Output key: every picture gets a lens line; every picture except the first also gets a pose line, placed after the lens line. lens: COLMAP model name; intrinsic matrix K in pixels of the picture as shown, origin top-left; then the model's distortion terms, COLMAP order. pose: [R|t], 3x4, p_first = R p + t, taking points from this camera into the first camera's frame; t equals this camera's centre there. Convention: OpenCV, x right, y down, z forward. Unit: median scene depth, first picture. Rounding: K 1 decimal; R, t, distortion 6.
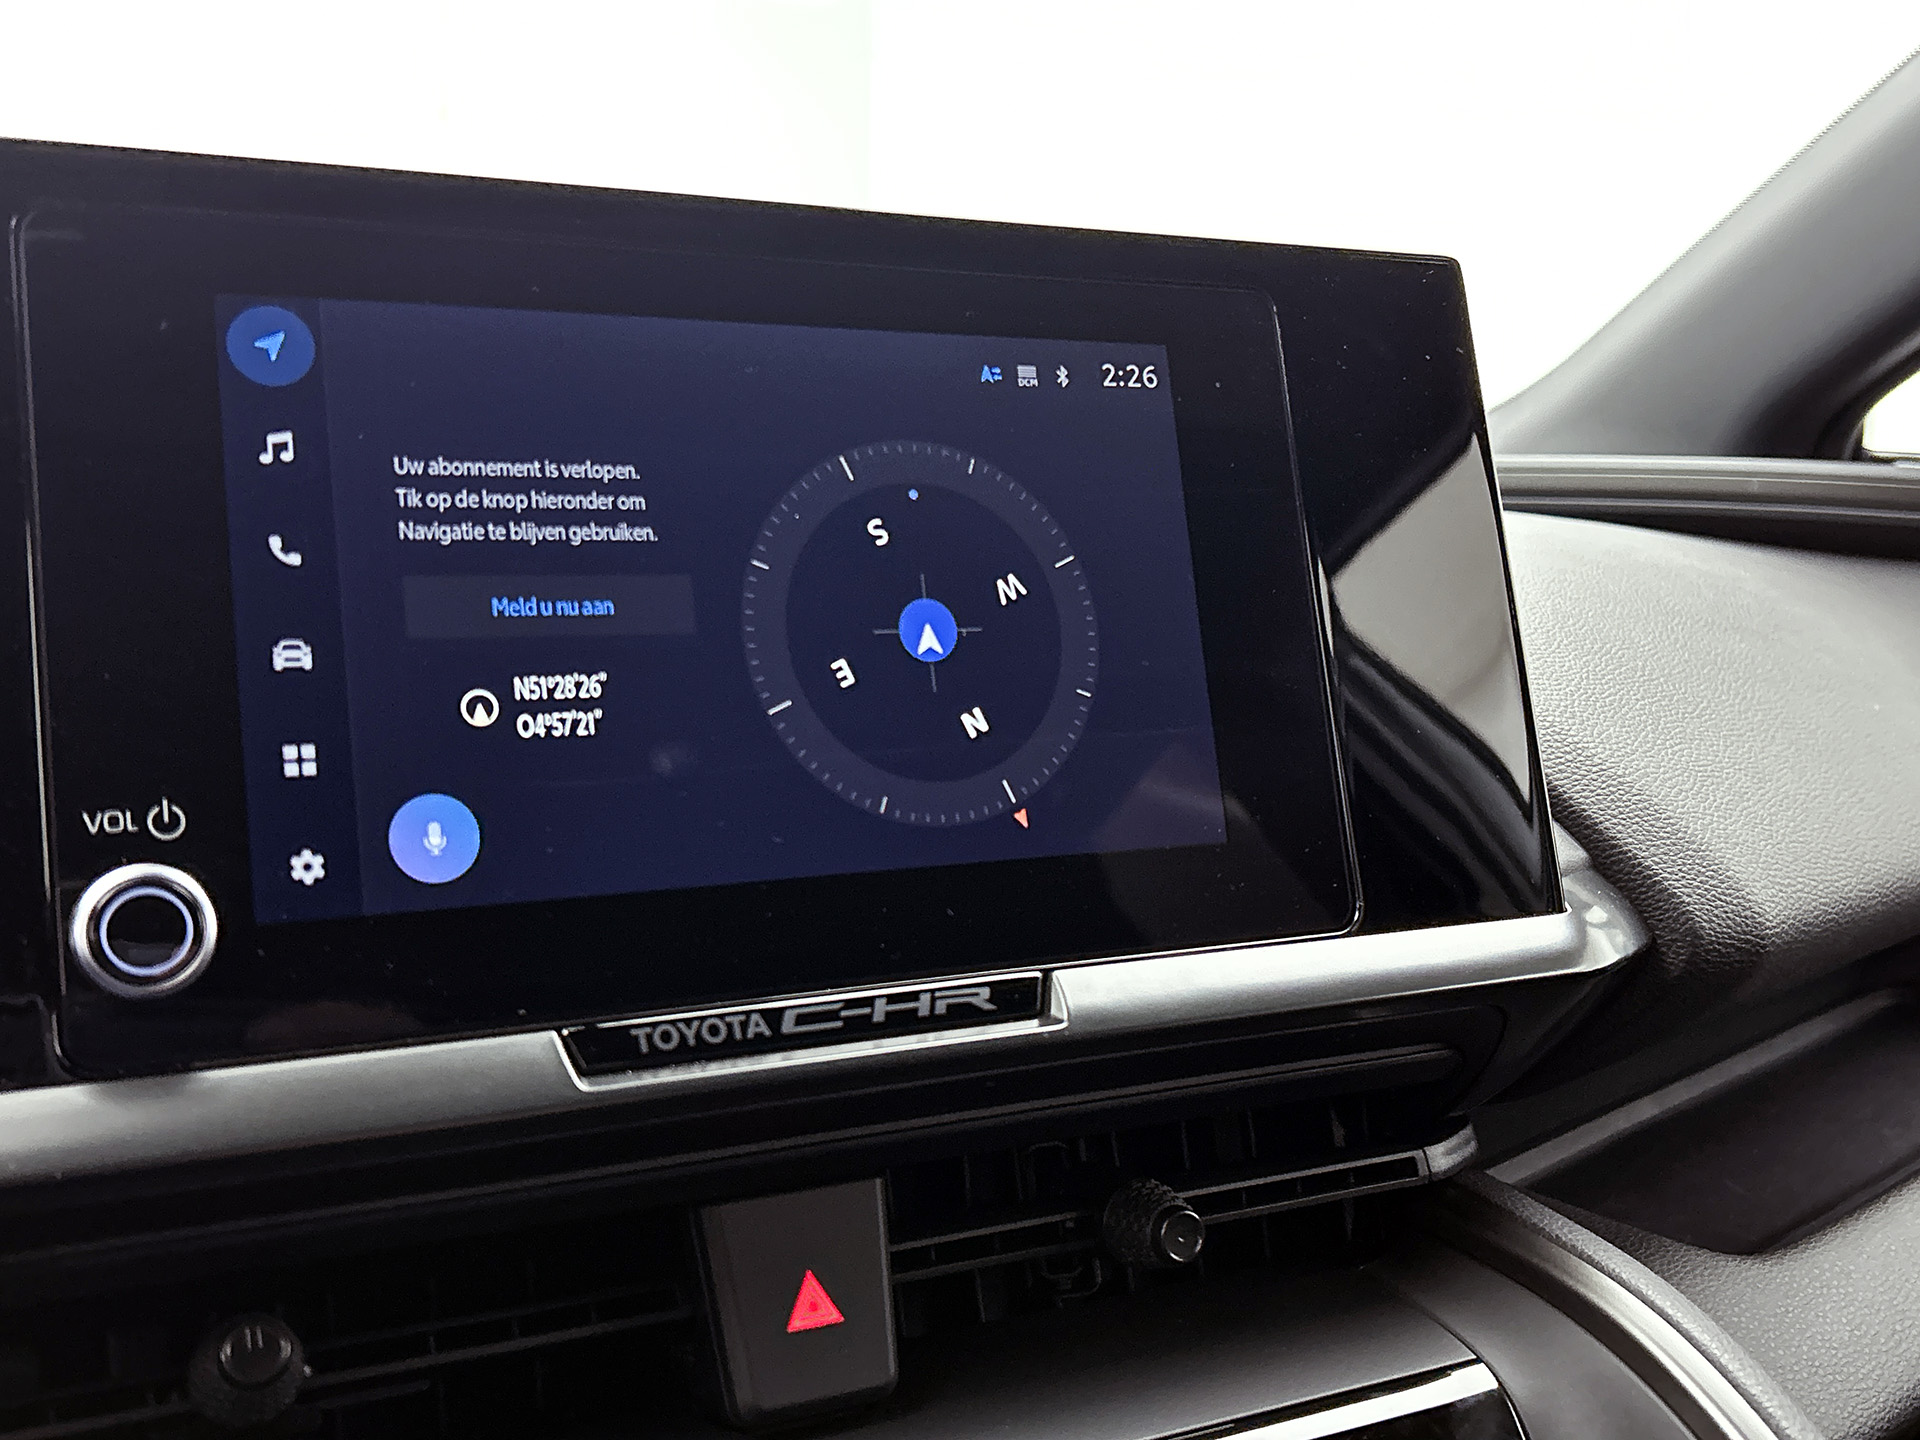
lens RADIAL K [[1962.9, 0, 960.0], [0, 1962.9, 720.0], [0, 0, 1]] dist [0.120767, -0.341984]
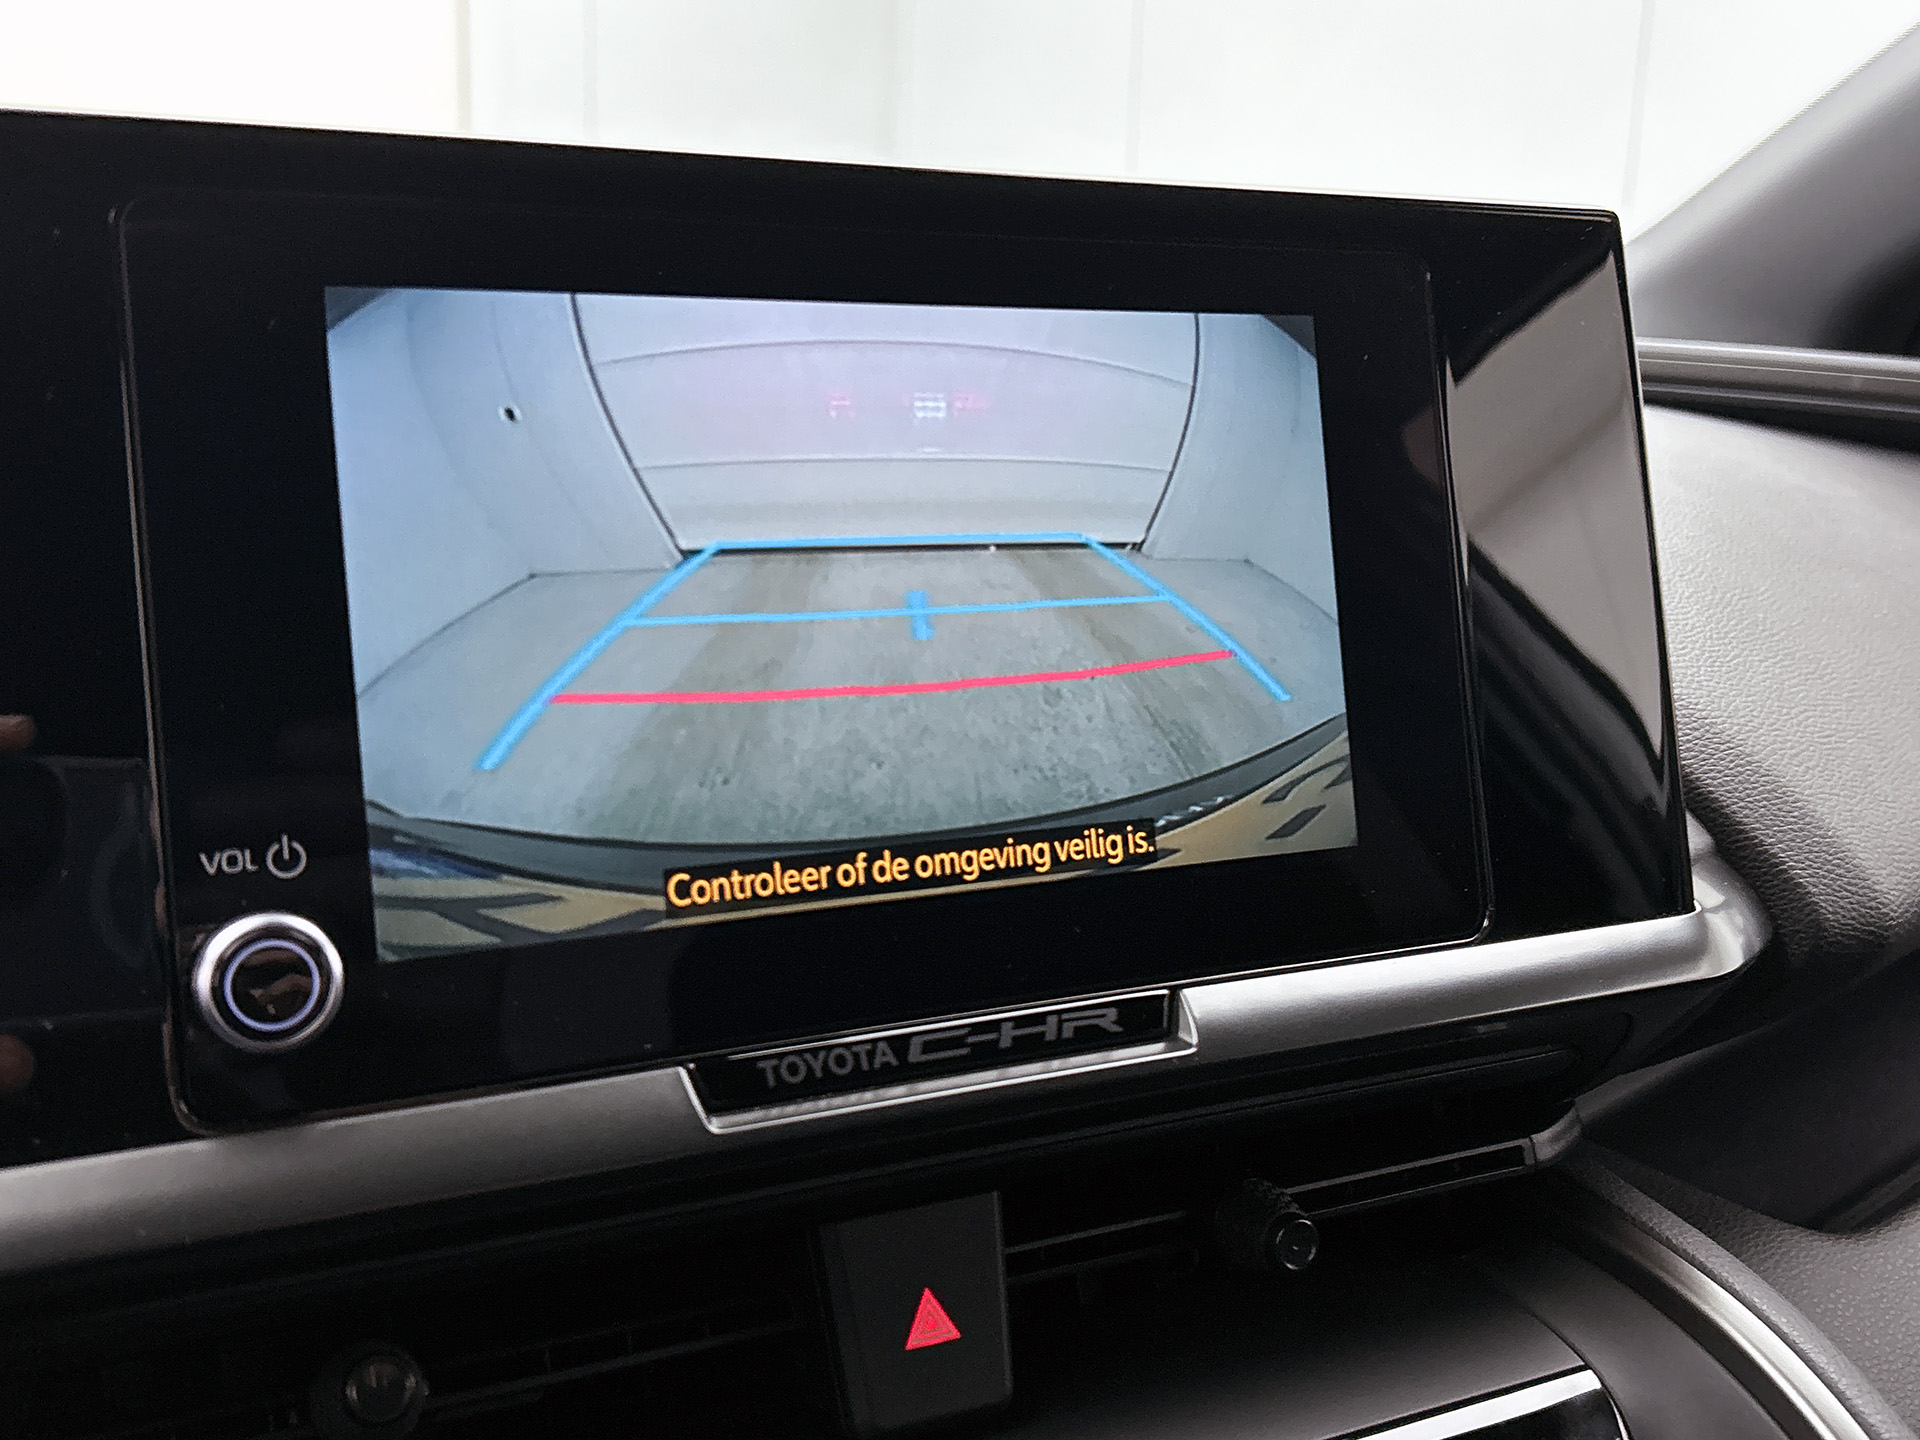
lens RADIAL K [[1962.9, 0, 960.0], [0, 1962.9, 720.0], [0, 0, 1]] dist [0.120767, -0.341984]
pose [[0.999700, 0.024217, -0.003664, -0.063518], [-0.023688, 0.994008, 0.106707, -0.109605], [0.006226, -0.106588, 0.994284, 0.049736]]
